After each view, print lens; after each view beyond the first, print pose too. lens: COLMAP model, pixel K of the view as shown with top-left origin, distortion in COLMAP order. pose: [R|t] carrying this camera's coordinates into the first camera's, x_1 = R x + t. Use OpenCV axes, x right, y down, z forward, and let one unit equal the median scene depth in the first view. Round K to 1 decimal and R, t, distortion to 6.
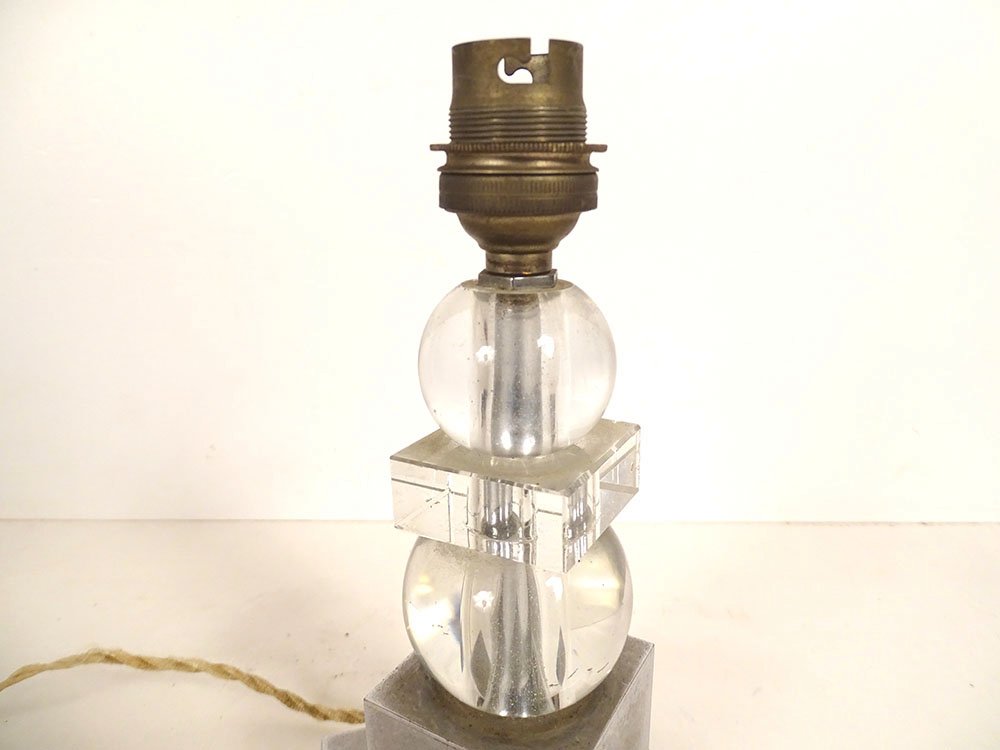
lens RADIAL K [[708.1, 0, 498.4], [0, 708.1, 402.3], [0, 0, 1]] dist [-0.003404, -0.002181]
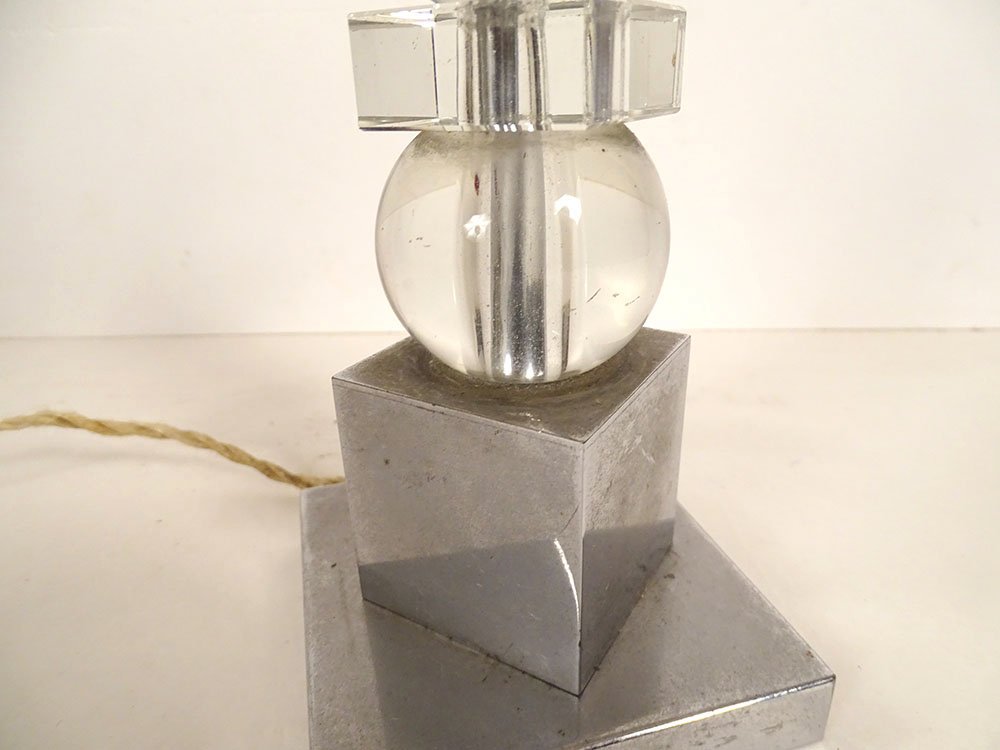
lens RADIAL K [[708.1, 0, 498.4], [0, 708.1, 402.3], [0, 0, 1]] dist [-0.003404, -0.002181]
pose [[0.999885, -0.007392, -0.013264, 0.011173], [0.008976, 0.992284, 0.123658, 0.381875], [0.012247, -0.123762, 0.992236, 0.215644]]
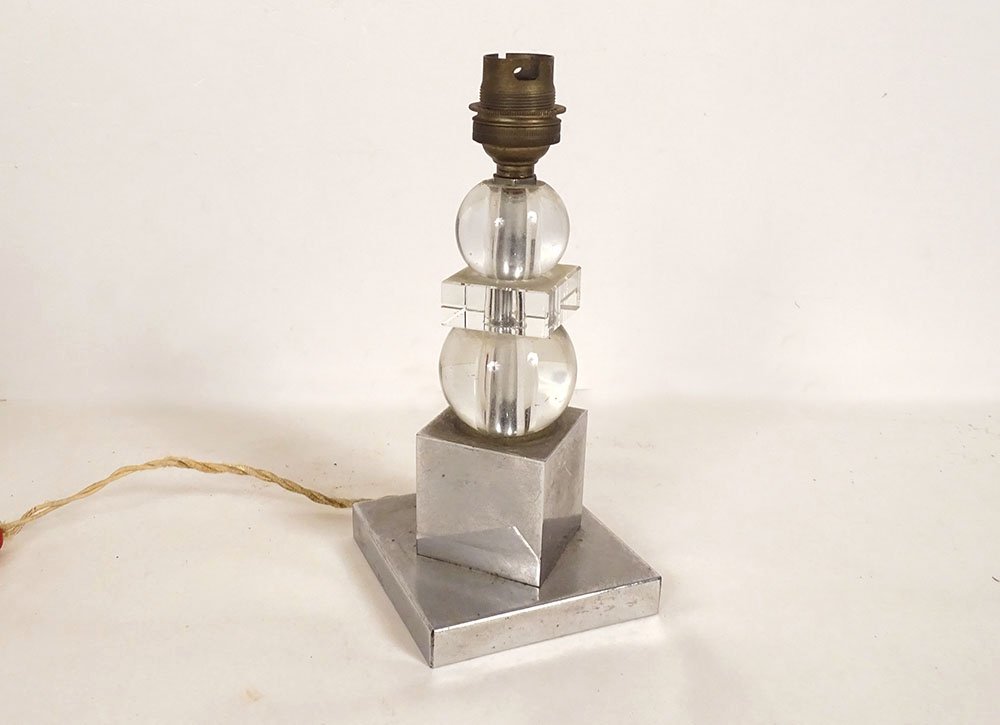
lens RADIAL K [[950.4, 0, 432.2], [0, 950.4, 360.2], [0, 0, 1]] dist [-0.069315, 0.003284]
pose [[0.996002, -0.012466, 0.088460, -0.379591], [0.010327, 0.999644, 0.024589, 0.210201], [-0.088735, -0.023577, 0.995776, -1.313341]]
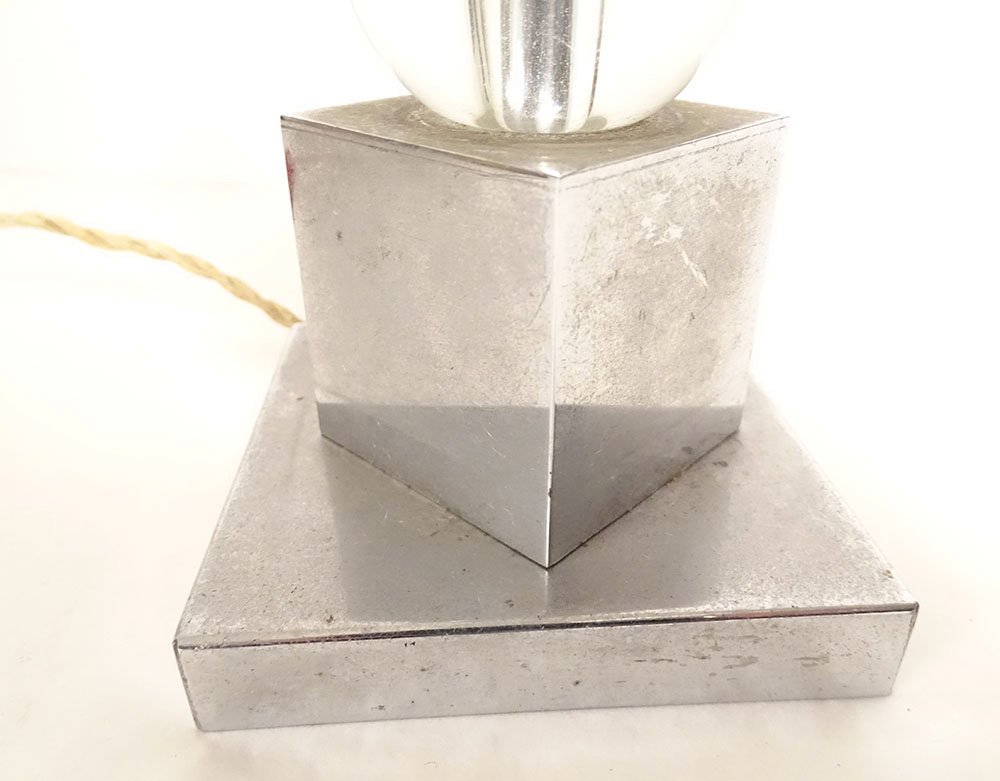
lens RADIAL K [[826.3, 0, 502.9], [0, 826.3, 440.0], [0, 0, 1]] dist [-0.002627, 0.003455]
pose [[0.977536, 0.123247, -0.170977, 0.169844], [-0.082828, 0.970582, 0.226075, 0.562293], [0.193810, -0.206835, 0.958987, 0.318472]]
